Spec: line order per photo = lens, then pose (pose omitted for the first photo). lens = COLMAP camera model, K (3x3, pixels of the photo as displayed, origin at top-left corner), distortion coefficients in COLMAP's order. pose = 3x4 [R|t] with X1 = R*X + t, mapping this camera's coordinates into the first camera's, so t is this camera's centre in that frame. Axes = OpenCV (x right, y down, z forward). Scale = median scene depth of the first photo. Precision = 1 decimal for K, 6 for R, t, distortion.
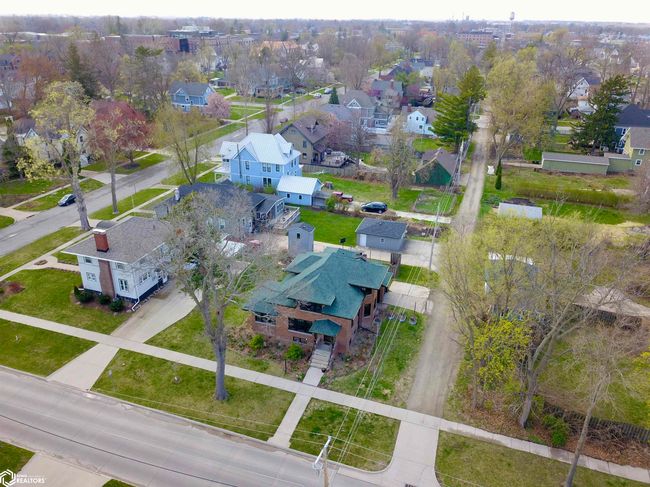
lens RADIAL K [[482.9, 0, 324.0], [0, 482.9, 244.0], [0, 0, 1]] dist [-0.003427, 0.022356]
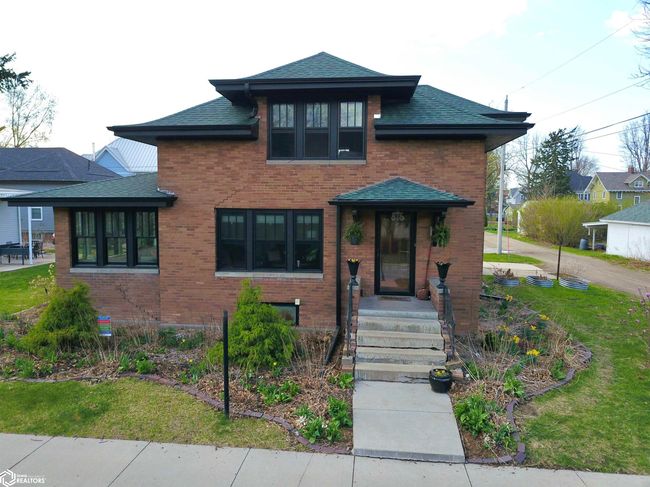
lens RADIAL K [[482.9, 0, 322.5], [0, 482.9, 243.5], [0, 0, 1]] dist [-0.003427, 0.022356]
pose [[0.973142, -0.023046, 0.229048, -0.082381], [0.101126, 0.936630, -0.335407, 0.266882], [-0.206803, 0.349561, 0.913805, 0.820098]]
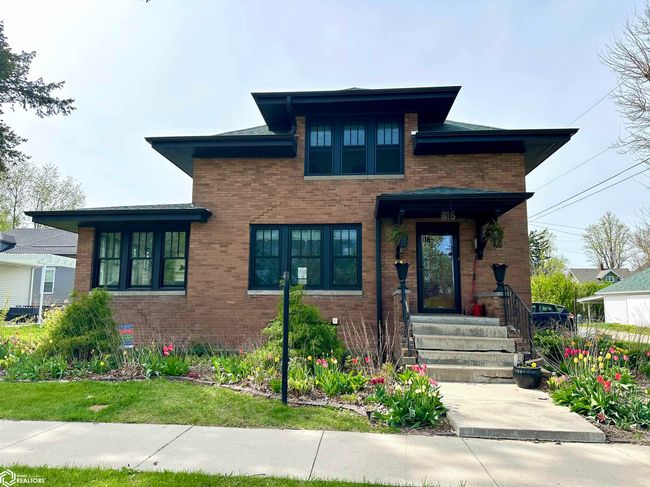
lens RADIAL K [[442.7, 0, 323.0], [0, 442.7, 240.9], [0, 0, 1]] dist [0.040308, -0.031415]
pose [[0.968280, 0.032374, 0.247763, -0.098407], [0.108755, 0.838117, -0.534539, 0.291268], [-0.224960, 0.544528, 0.808011, 0.869693]]
